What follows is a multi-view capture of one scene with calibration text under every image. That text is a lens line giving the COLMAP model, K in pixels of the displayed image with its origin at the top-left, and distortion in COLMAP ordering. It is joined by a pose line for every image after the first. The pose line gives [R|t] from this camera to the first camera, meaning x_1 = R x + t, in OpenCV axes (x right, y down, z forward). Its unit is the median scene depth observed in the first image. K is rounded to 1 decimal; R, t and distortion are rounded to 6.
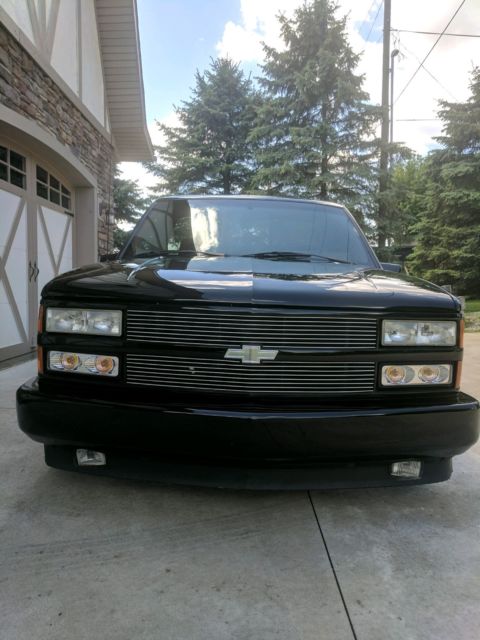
lens RADIAL K [[486.9, 0, 242.6], [0, 486.9, 313.4], [0, 0, 1]] dist [-0.016932, 0.032942]
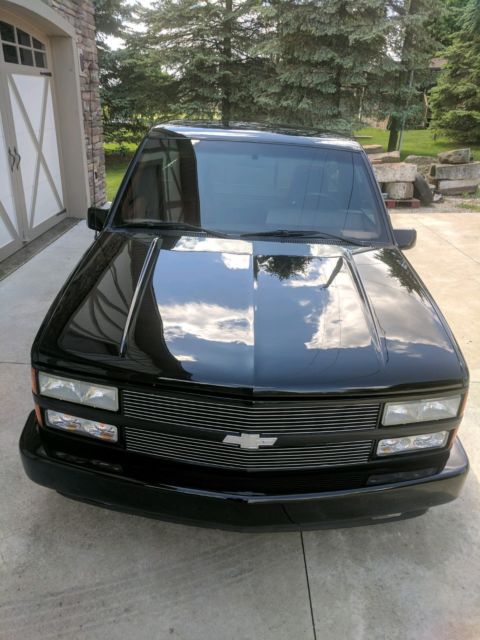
lens RADIAL K [[486.9, 0, 243.0], [0, 486.9, 318.8], [0, 0, 1]] dist [-0.016932, 0.032942]
pose [[0.999607, 0.026693, 0.008570, -0.010887], [-0.027985, 0.931858, 0.361742, -0.484604], [0.001670, -0.361840, 0.932239, 0.152102]]
